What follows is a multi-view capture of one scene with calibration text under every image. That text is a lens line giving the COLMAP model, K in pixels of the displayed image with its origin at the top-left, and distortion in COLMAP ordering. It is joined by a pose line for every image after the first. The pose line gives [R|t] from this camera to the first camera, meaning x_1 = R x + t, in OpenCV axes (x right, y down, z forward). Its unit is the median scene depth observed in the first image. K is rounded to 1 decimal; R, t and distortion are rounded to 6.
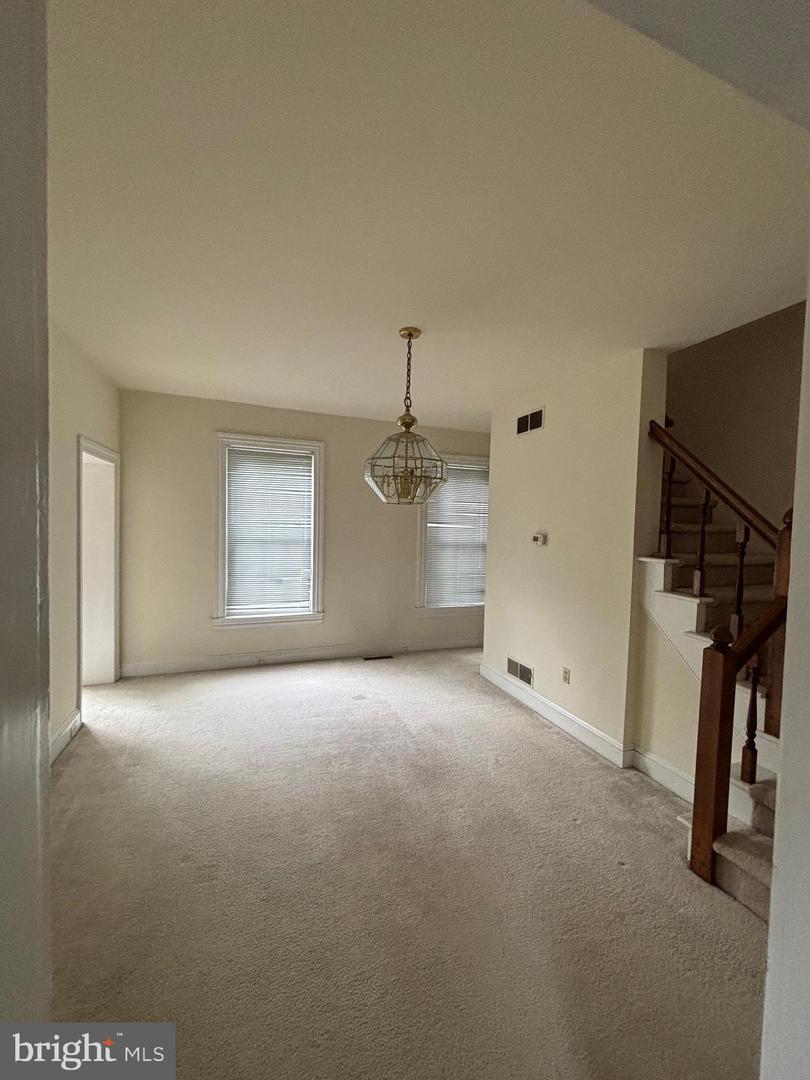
lens RADIAL K [[433.1, 0, 406.4], [0, 433.1, 542.3], [0, 0, 1]] dist [0.000461, -0.000400]
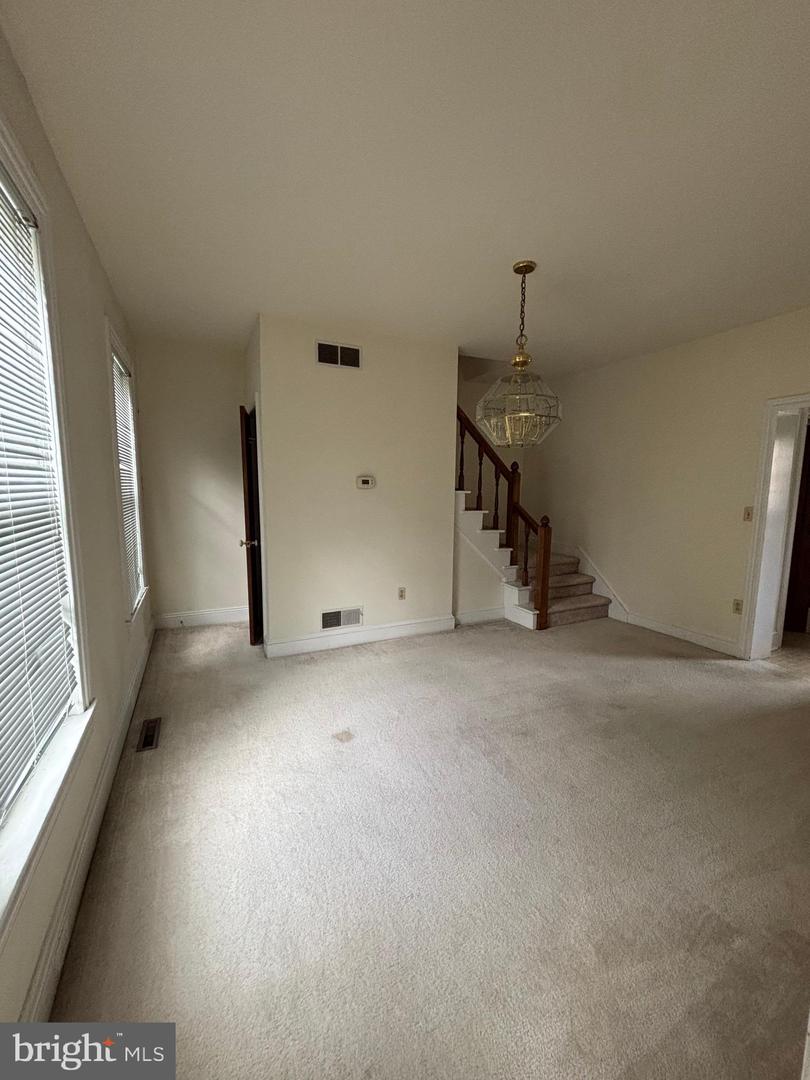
lens RADIAL K [[433.1, 0, 406.4], [0, 433.1, 542.3], [0, 0, 1]] dist [0.000461, -0.000400]
pose [[-0.083021, -0.166101, 0.982608, -0.963842], [0.029035, 0.985190, 0.168991, -0.048619], [-0.996125, 0.042560, -0.076968, 1.291992]]
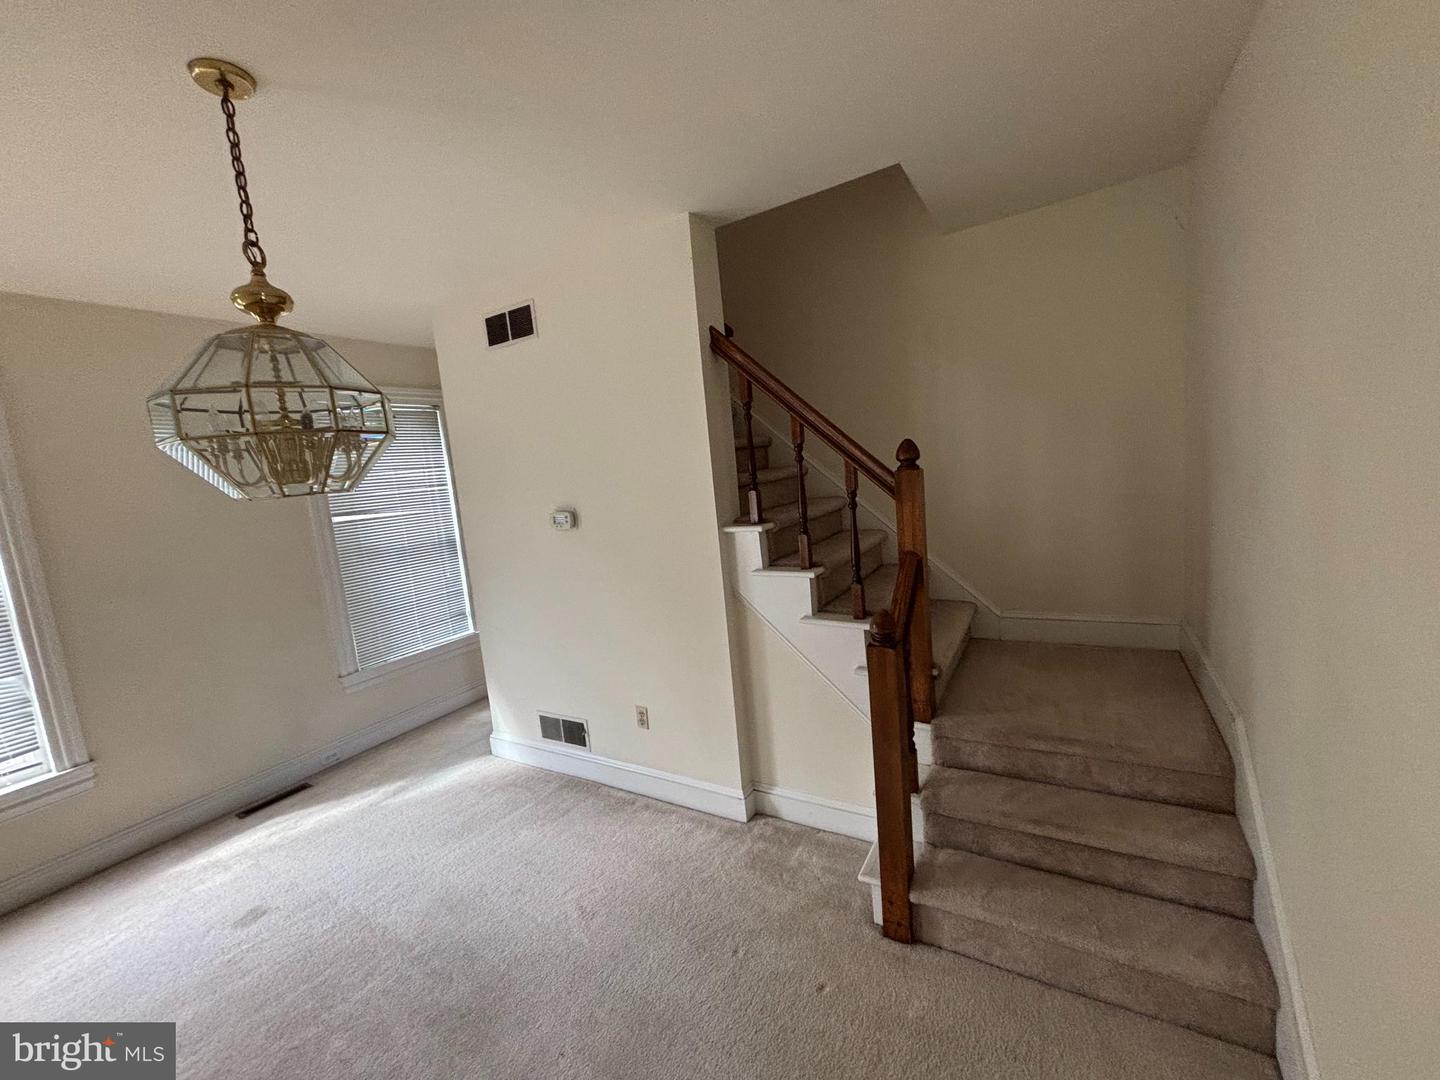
lens RADIAL K [[577.5, 0, 715.8], [0, 577.5, 537.4], [0, 0, 1]] dist [0.000461, -0.000400]
pose [[0.775372, -0.176538, 0.606327, -0.036476], [0.142409, 0.984279, 0.104470, -0.047867], [-0.615238, 0.005343, 0.788323, 0.281498]]
